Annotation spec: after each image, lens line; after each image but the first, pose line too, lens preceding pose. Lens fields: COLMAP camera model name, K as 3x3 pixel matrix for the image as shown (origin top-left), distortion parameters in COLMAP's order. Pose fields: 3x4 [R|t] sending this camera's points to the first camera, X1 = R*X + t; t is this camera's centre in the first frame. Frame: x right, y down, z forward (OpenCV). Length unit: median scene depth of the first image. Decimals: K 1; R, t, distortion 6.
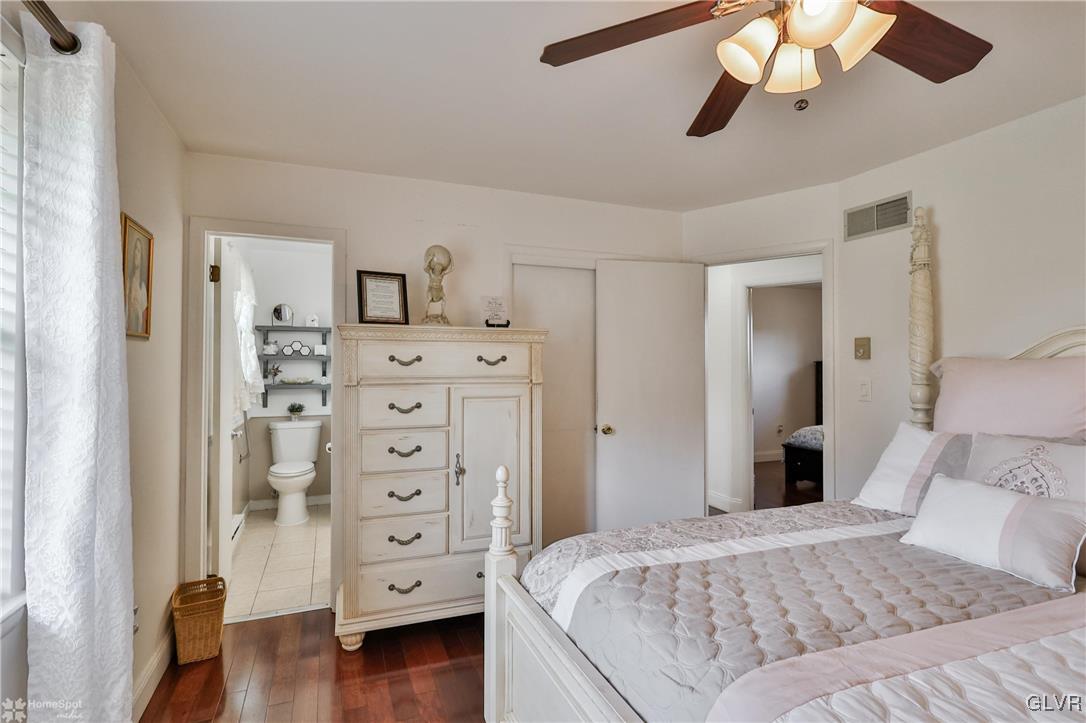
lens RADIAL K [[543.2, 0, 547.9], [0, 543.2, 359.1], [0, 0, 1]] dist [0.000771, -0.000022]
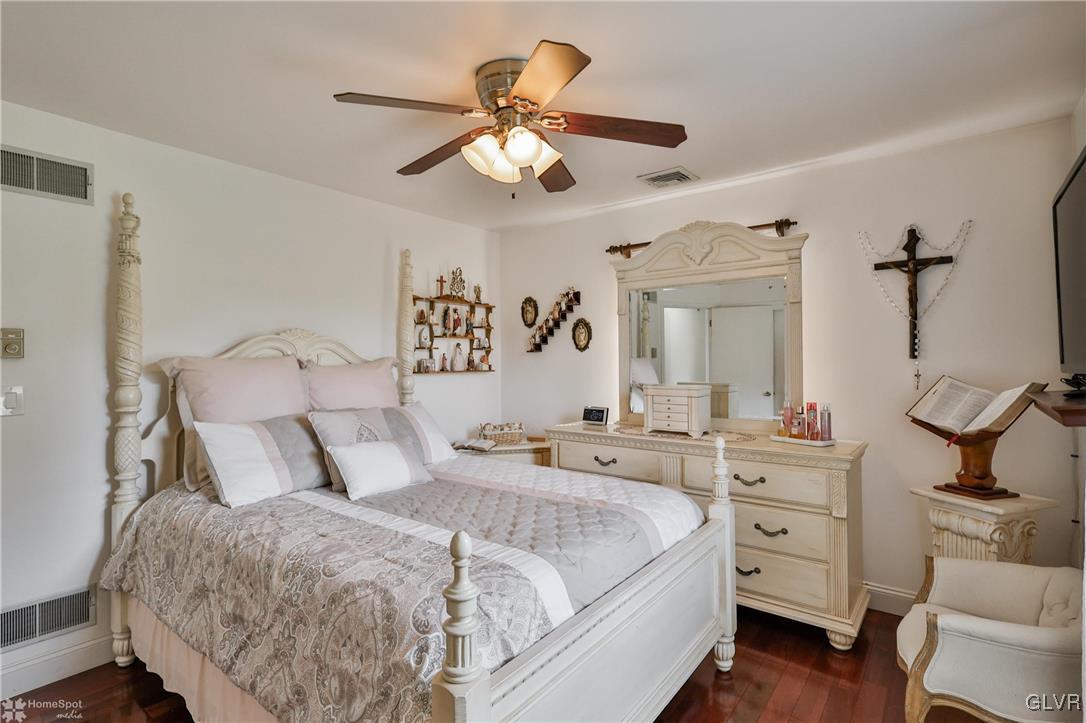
lens RADIAL K [[543.2, 0, 547.9], [0, 543.2, 359.1], [0, 0, 1]] dist [0.000771, -0.000022]
pose [[-0.507218, -0.001594, 0.861816, -0.696132], [0.007596, 0.999951, 0.006319, 0.003462], [-0.861784, 0.009751, -0.507181, 1.301413]]
